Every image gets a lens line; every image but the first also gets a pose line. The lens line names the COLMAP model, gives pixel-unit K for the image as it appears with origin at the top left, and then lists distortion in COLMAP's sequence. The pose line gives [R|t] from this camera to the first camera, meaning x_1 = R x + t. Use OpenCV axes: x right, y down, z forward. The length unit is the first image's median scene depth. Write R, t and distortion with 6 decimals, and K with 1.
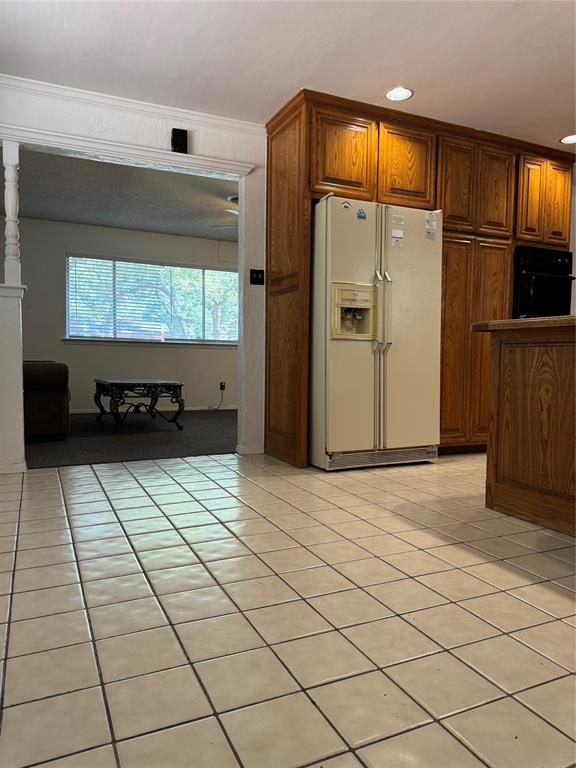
lens RADIAL K [[544.9, 0, 293.6], [0, 544.9, 384.1], [0, 0, 1]] dist [0.081235, -0.063050]
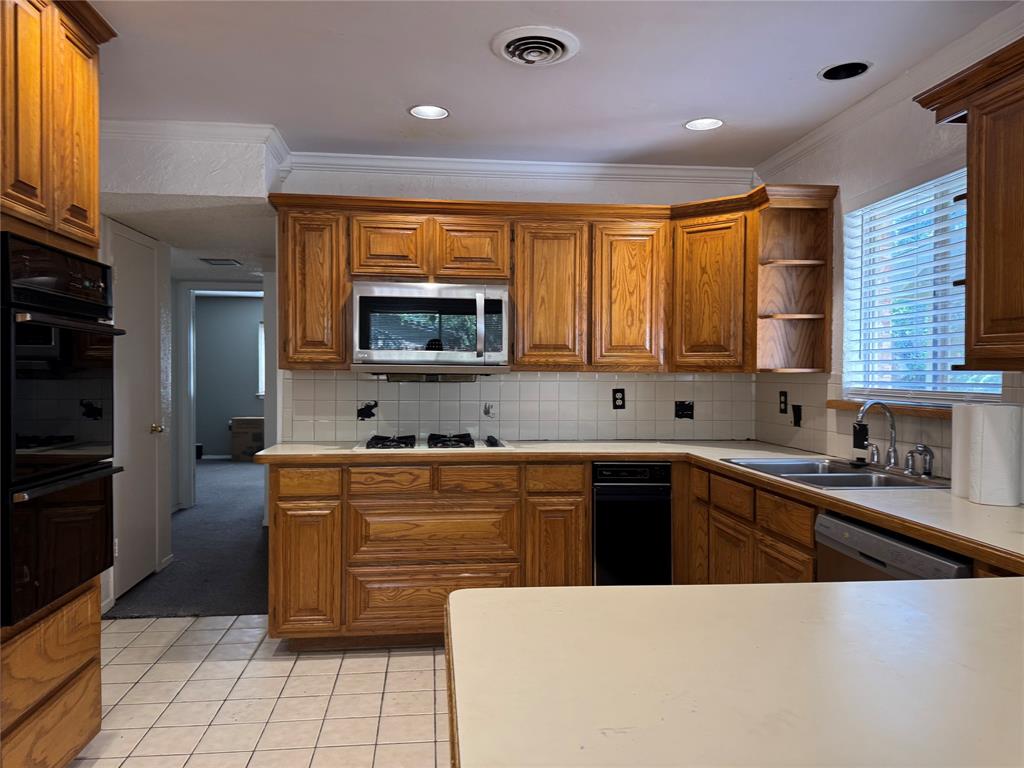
lens RADIAL K [[726.6, 0, 508.7], [0, 726.6, 378.4], [0, 0, 1]] dist [0.081235, -0.063050]
pose [[0.313733, -0.017968, 0.949341, 0.150067], [0.039332, 0.999209, 0.005914, -0.269213], [-0.948696, 0.035484, 0.314191, 1.020024]]
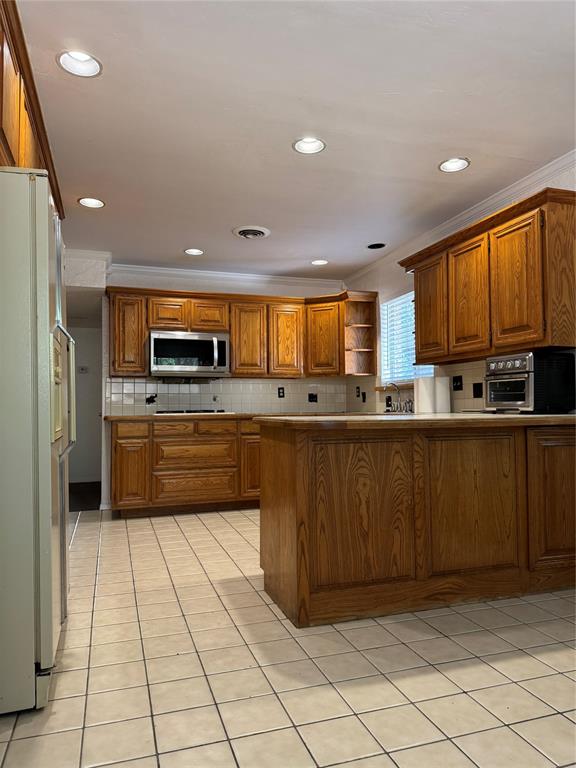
lens RADIAL K [[544.9, 0, 294.1], [0, 544.9, 381.9], [0, 0, 1]] dist [0.081235, -0.063050]
pose [[0.102259, 0.039933, 0.993956, -0.600153], [0.056041, 0.997376, -0.045836, -0.142225], [-0.993178, 0.060390, 0.099753, 0.998412]]
